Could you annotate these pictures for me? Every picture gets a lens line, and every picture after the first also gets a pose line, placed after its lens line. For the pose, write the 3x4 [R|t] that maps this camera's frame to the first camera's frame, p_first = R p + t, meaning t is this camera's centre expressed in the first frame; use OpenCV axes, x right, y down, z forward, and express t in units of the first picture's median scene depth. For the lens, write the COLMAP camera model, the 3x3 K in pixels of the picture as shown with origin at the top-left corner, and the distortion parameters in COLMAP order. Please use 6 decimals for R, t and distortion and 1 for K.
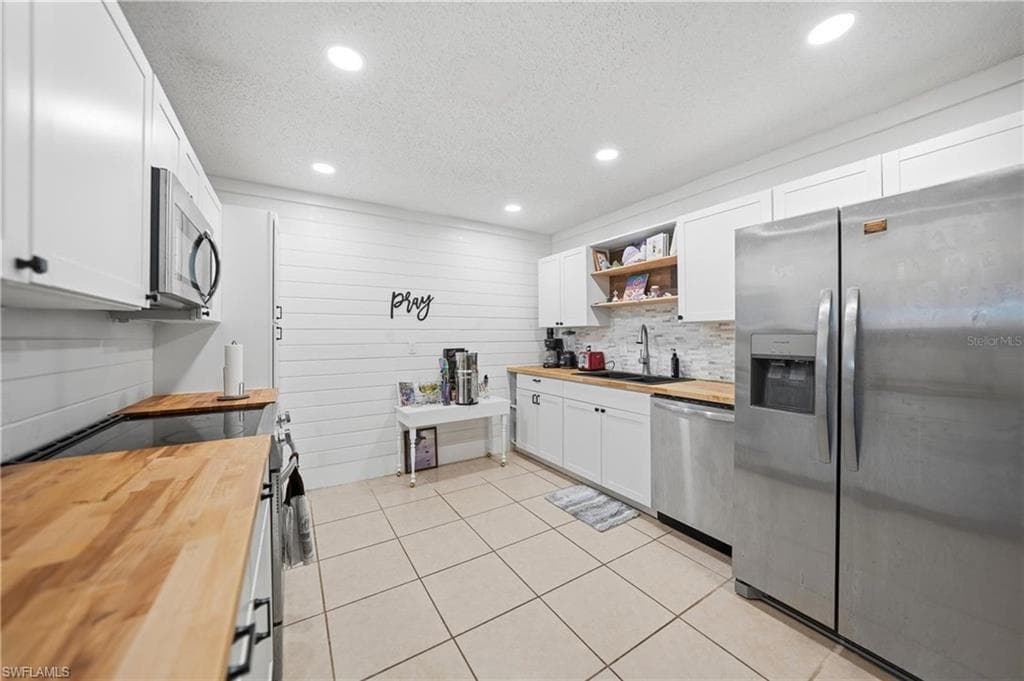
lens RADIAL K [[357.1, 0, 512.0], [0, 357.1, 333.4], [0, 0, 1]] dist [-0.031645, 0.005279]
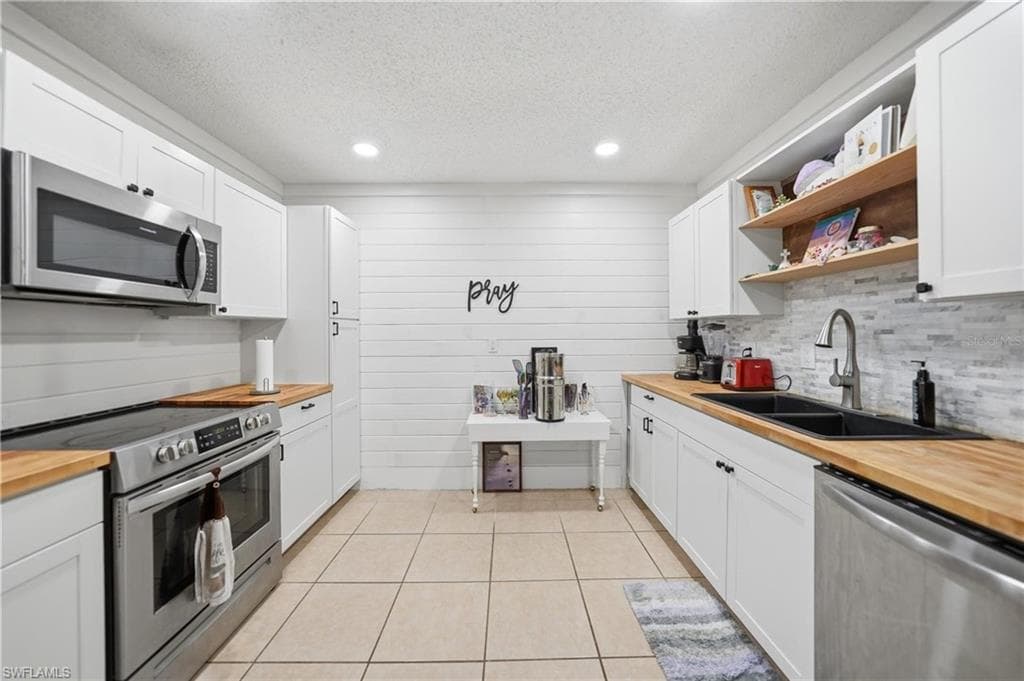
lens RADIAL K [[357.1, 0, 512.0], [0, 357.1, 333.4], [0, 0, 1]] dist [-0.031645, 0.005279]
pose [[0.854311, 0.003396, -0.519751, 0.210088], [0.002974, 0.999930, 0.011421, 0.002076], [0.519754, -0.011303, 0.854241, 0.311933]]
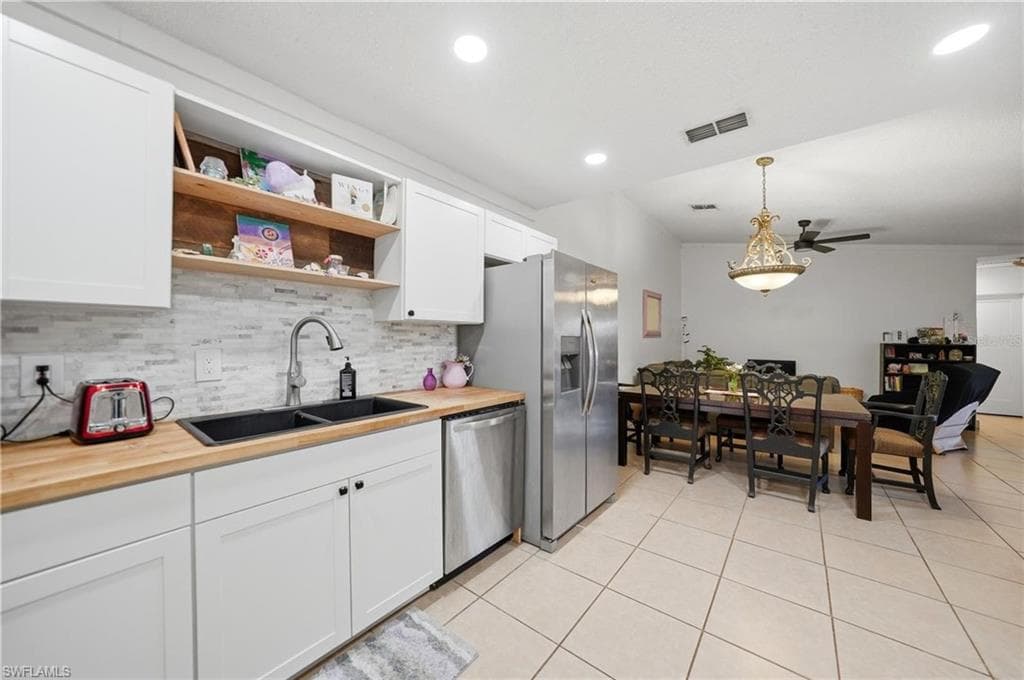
lens RADIAL K [[356.2, 0, 512.5], [0, 356.2, 337.4], [0, 0, 1]] dist [-0.032154, 0.000018]
pose [[-0.330780, 0.007490, 0.943678, -0.240044], [-0.007489, 0.999916, -0.010561, 0.010485], [-0.943678, -0.010561, -0.330697, 0.807489]]
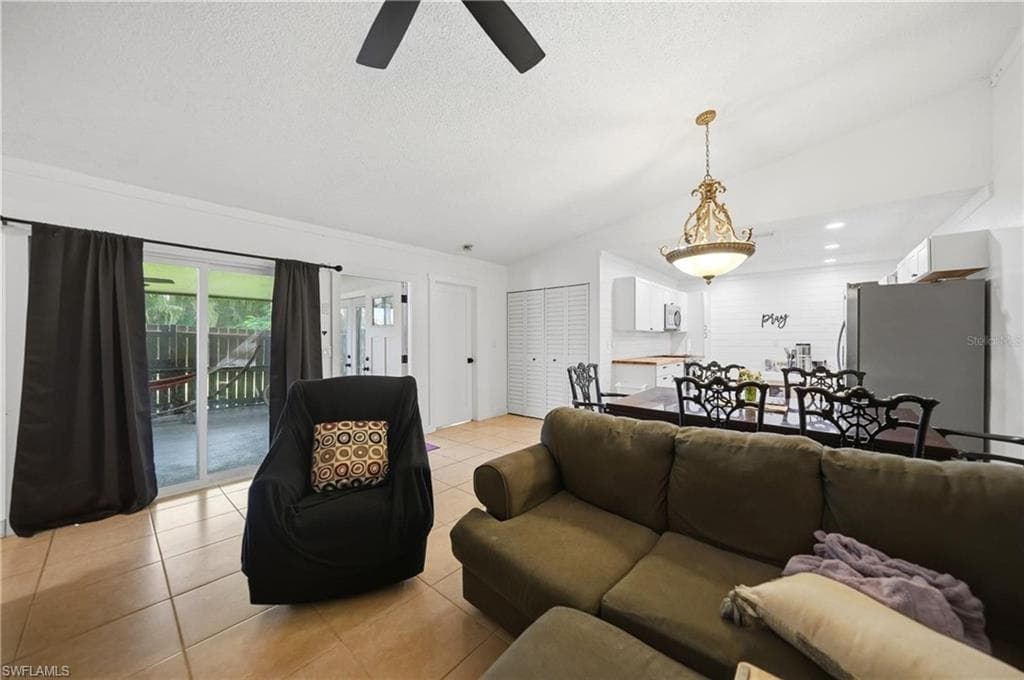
lens RADIAL K [[357.1, 0, 512.0], [0, 357.1, 332.9], [0, 0, 1]] dist [-0.031645, 0.005279]
pose [[0.286753, -0.001231, -0.958004, 1.184148], [0.007548, 0.999971, 0.000974, -0.025293], [0.957975, -0.007510, 0.286754, -0.947105]]
